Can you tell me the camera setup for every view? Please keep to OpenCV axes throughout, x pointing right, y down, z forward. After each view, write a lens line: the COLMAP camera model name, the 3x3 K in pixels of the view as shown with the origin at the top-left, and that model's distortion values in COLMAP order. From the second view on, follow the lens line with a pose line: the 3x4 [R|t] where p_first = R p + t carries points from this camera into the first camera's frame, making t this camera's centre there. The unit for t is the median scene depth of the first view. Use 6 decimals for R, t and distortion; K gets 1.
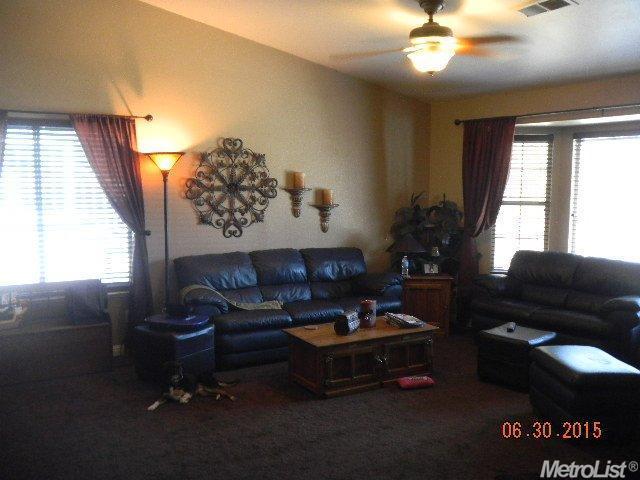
lens RADIAL K [[631.6, 0, 320.0], [0, 631.6, 240.0], [0, 0, 1]] dist [-0.048402, 0.083719]
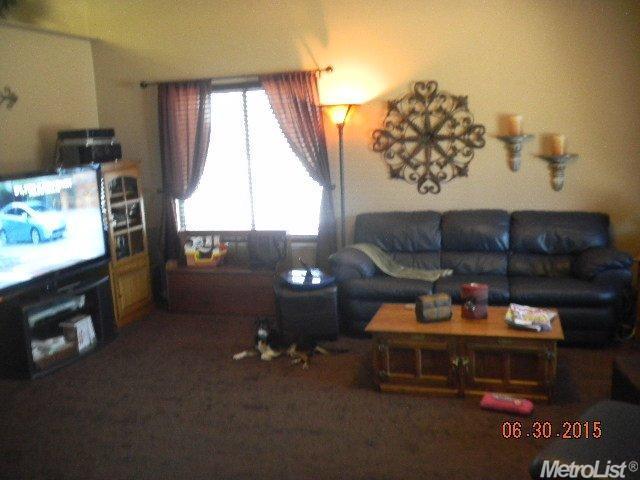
lens RADIAL K [[631.6, 0, 320.0], [0, 631.6, 240.0], [0, 0, 1]] dist [-0.048402, 0.083719]
pose [[0.678642, 0.087247, -0.729268, 0.423136], [-0.020722, 0.994799, 0.099731, -0.025720], [0.734177, -0.052569, 0.676920, 0.290338]]
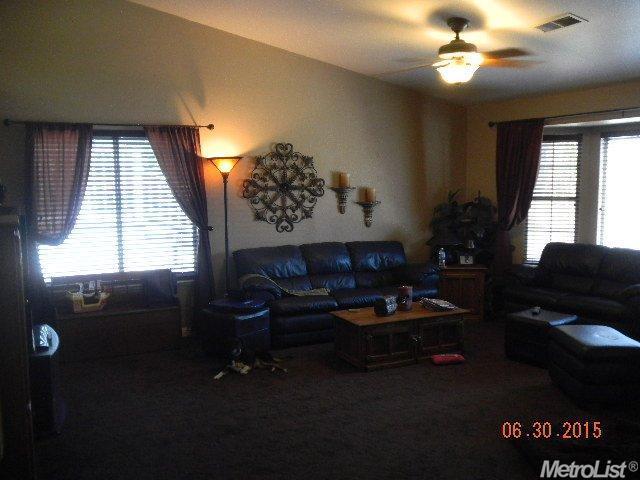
lens RADIAL K [[631.6, 0, 320.0], [0, 631.6, 240.0], [0, 0, 1]] dist [-0.048402, 0.083719]
pose [[0.996741, -0.006347, -0.080416, 0.013581], [0.006462, 0.999978, 0.001173, 0.009186], [0.080407, -0.001689, 0.996761, -0.110137]]
